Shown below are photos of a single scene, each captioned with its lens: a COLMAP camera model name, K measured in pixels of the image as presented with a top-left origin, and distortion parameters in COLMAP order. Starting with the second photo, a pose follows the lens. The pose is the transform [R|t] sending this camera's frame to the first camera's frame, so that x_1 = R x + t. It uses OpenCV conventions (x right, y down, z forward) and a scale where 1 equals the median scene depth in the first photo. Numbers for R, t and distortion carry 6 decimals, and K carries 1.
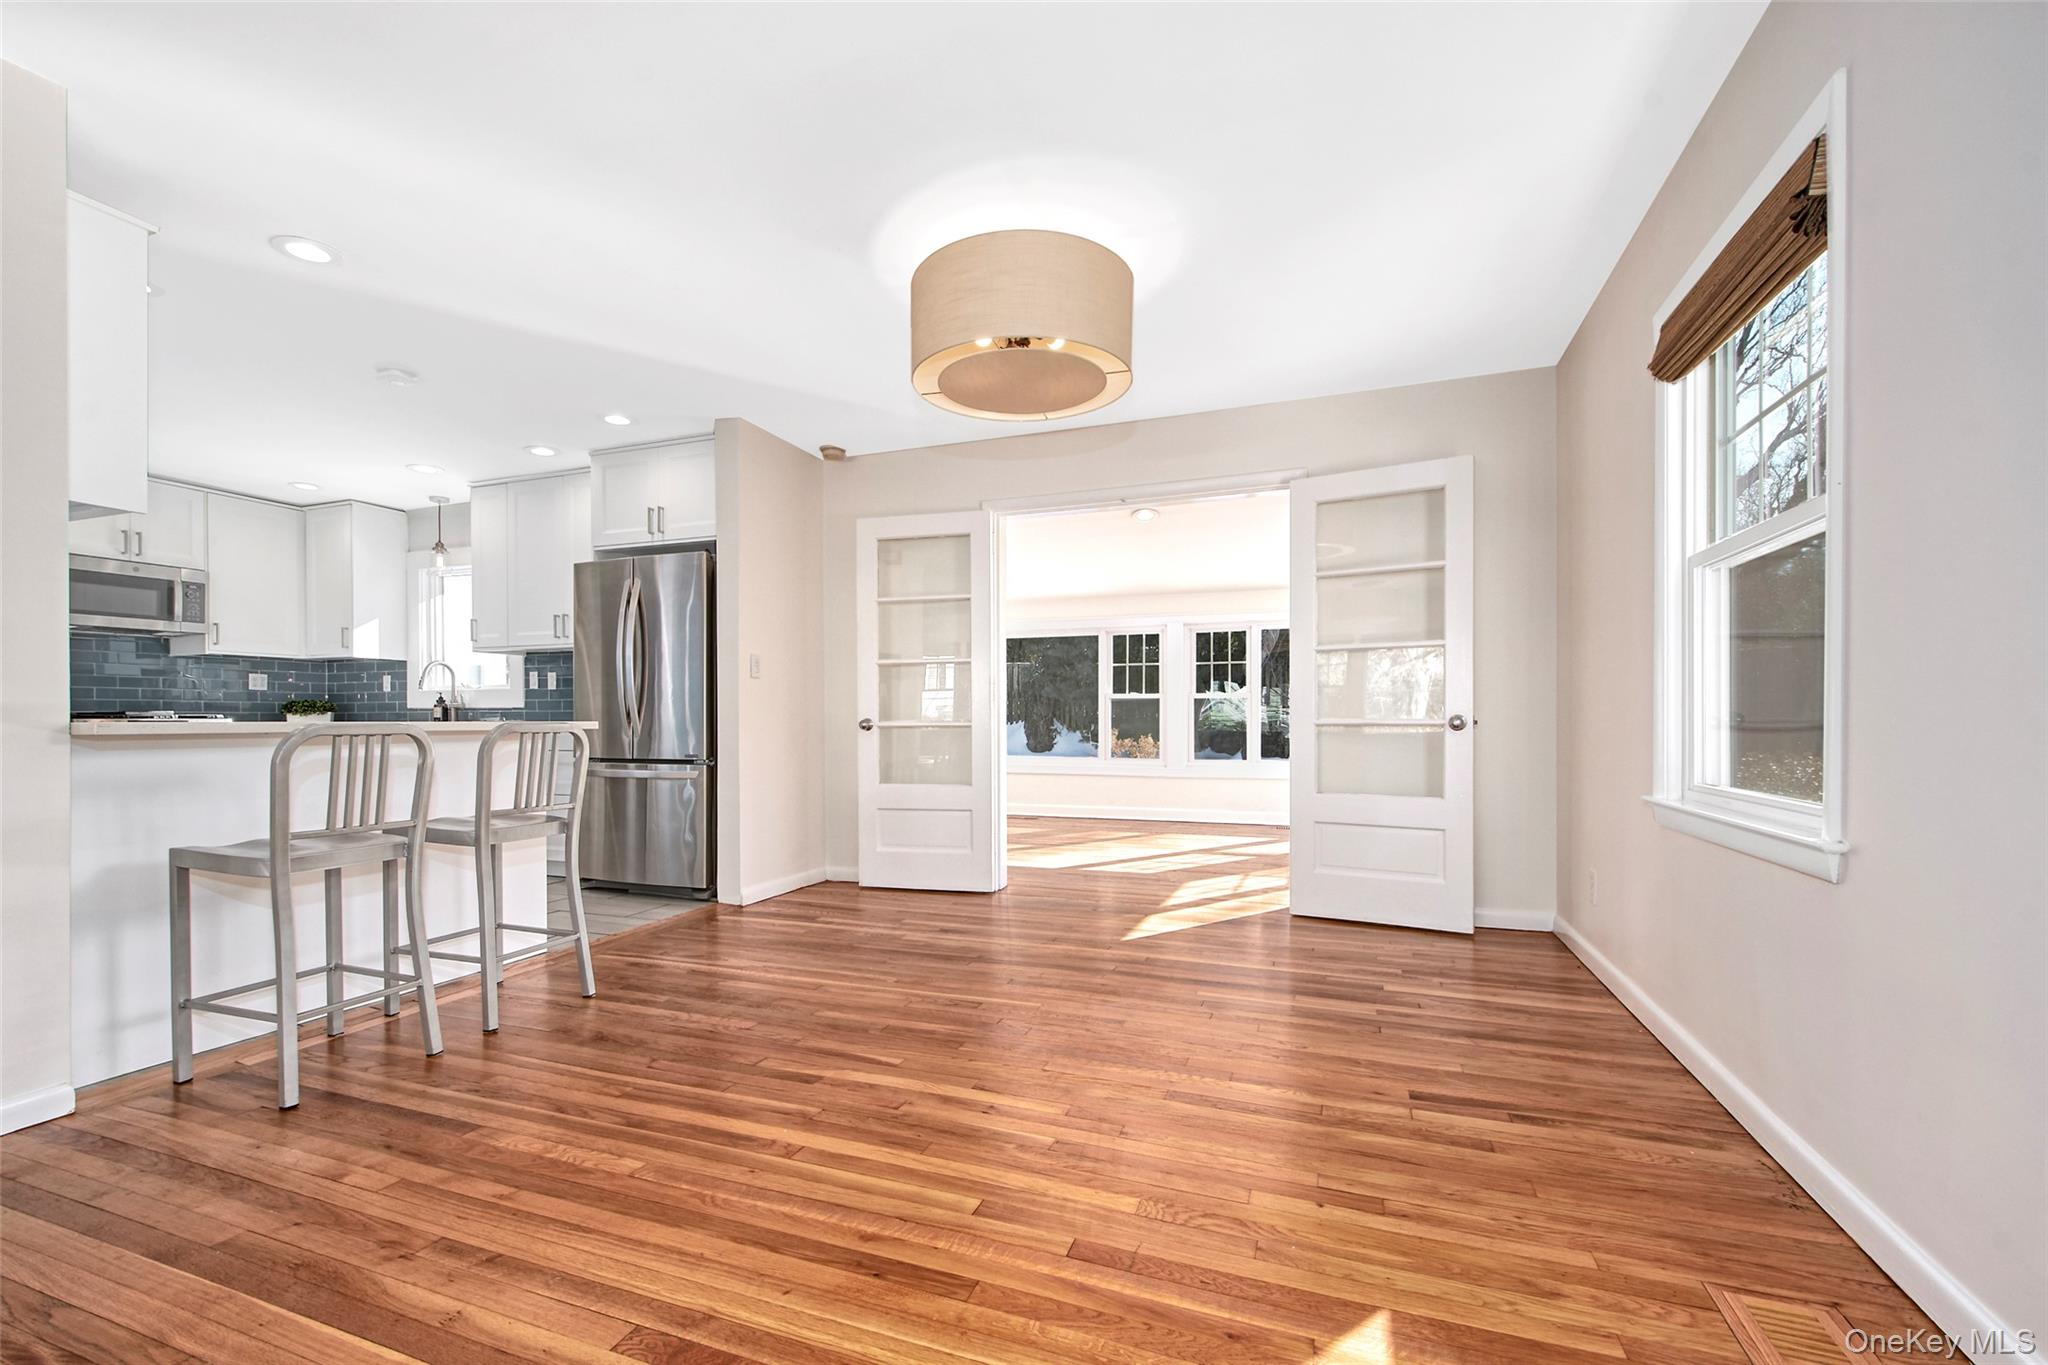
lens RADIAL K [[883.9, 0, 1018.3], [0, 883.9, 710.1], [0, 0, 1]] dist [0.001196, -0.000020]
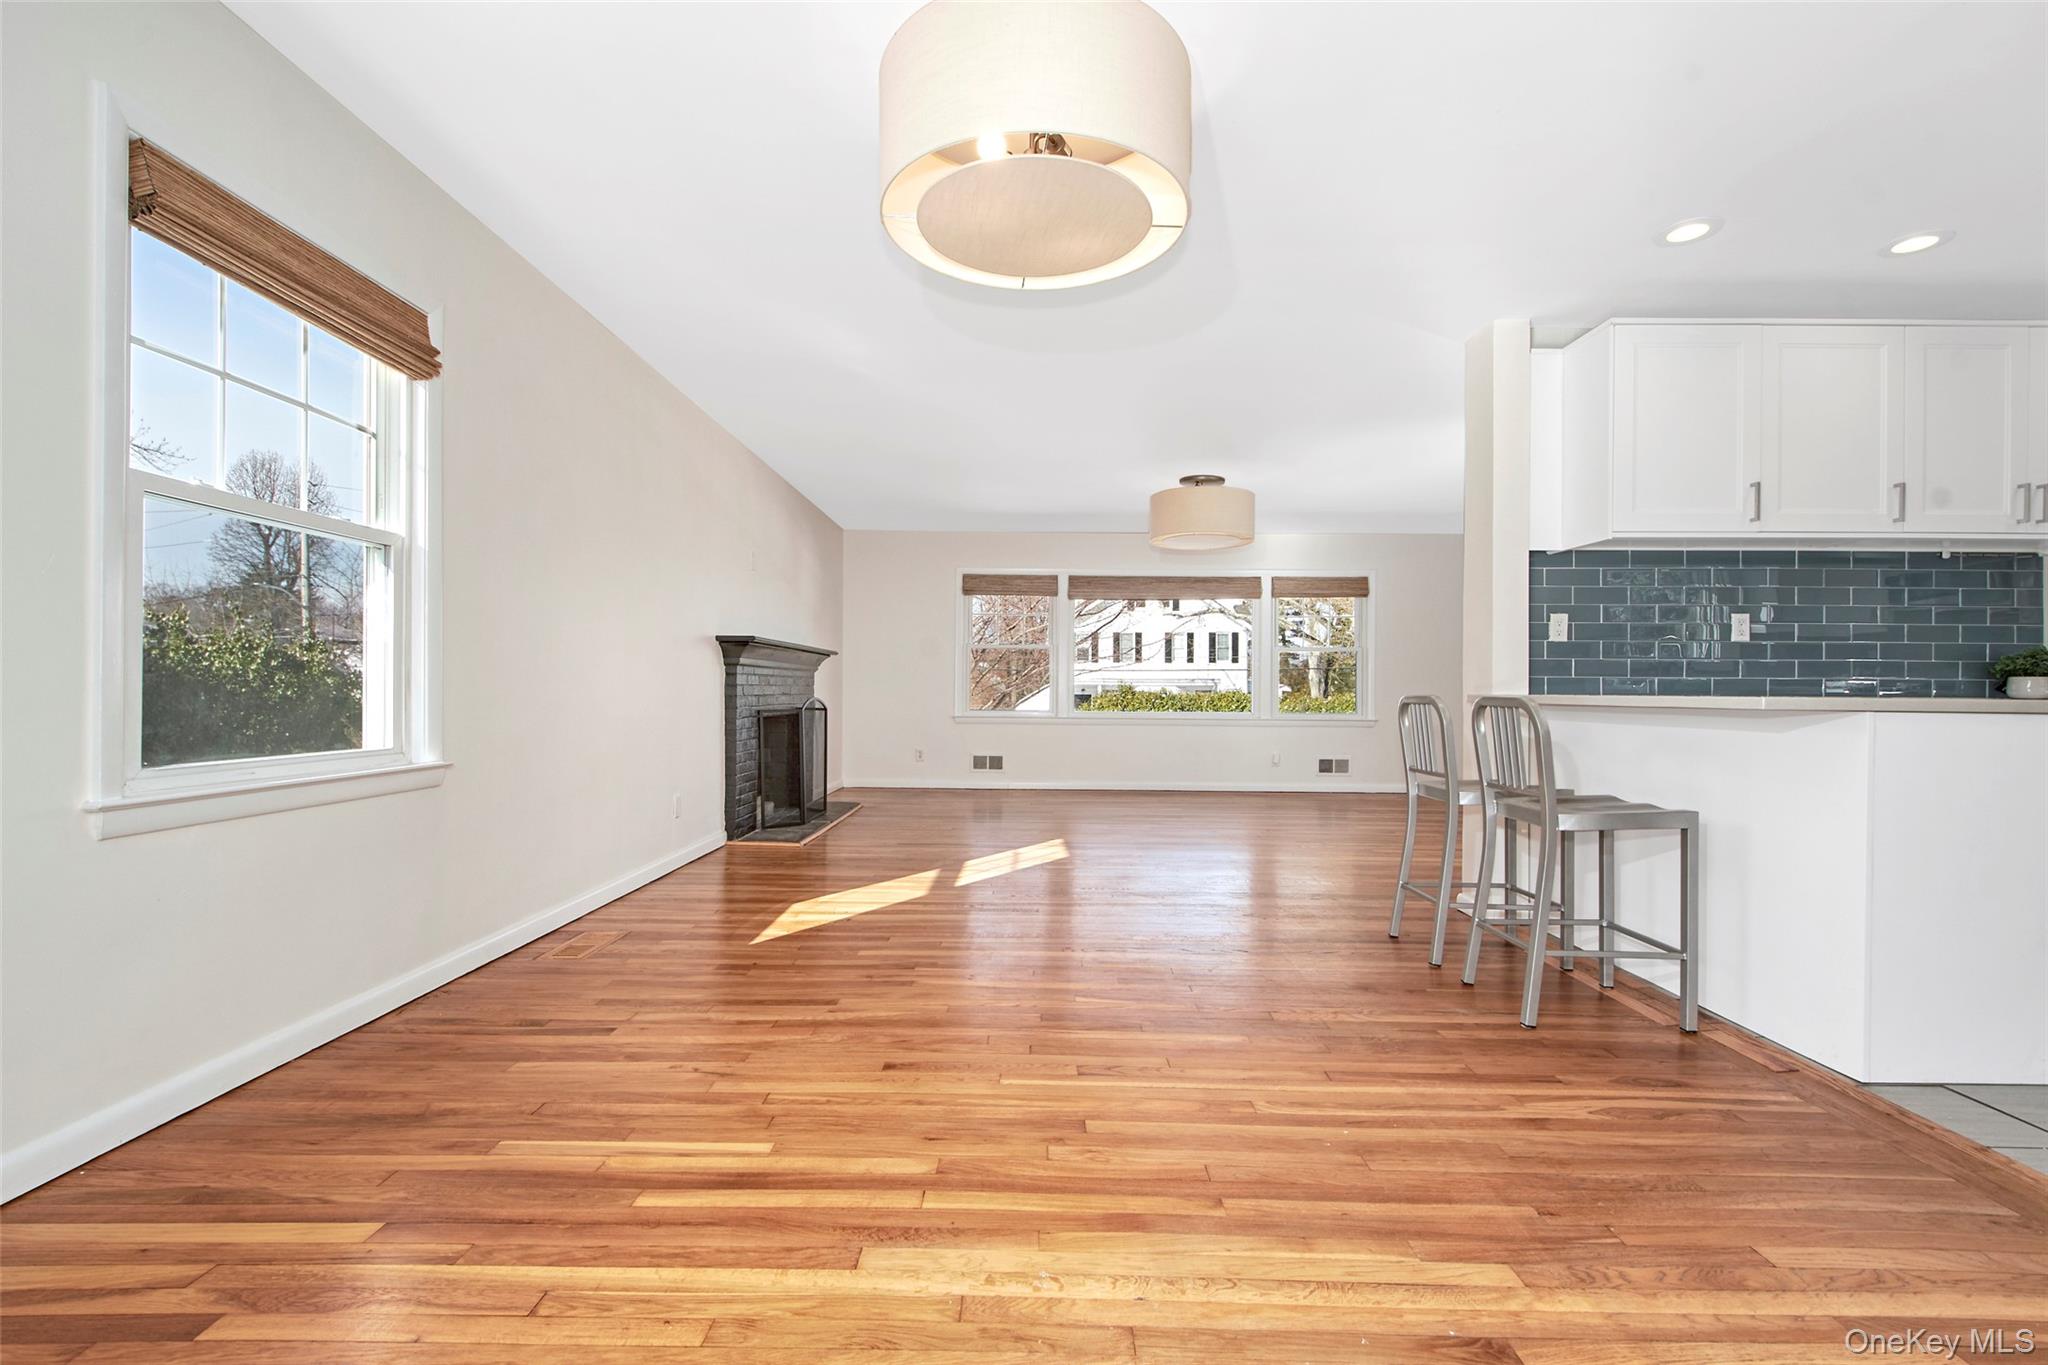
lens RADIAL K [[883.9, 0, 1018.3], [0, 883.9, 710.1], [0, 0, 1]] dist [0.001196, -0.000020]
pose [[-0.944540, 0.004835, -0.328360, 0.252201], [0.001433, 0.999943, 0.010601, 0.018661], [0.328392, 0.009543, -0.944493, 1.713711]]
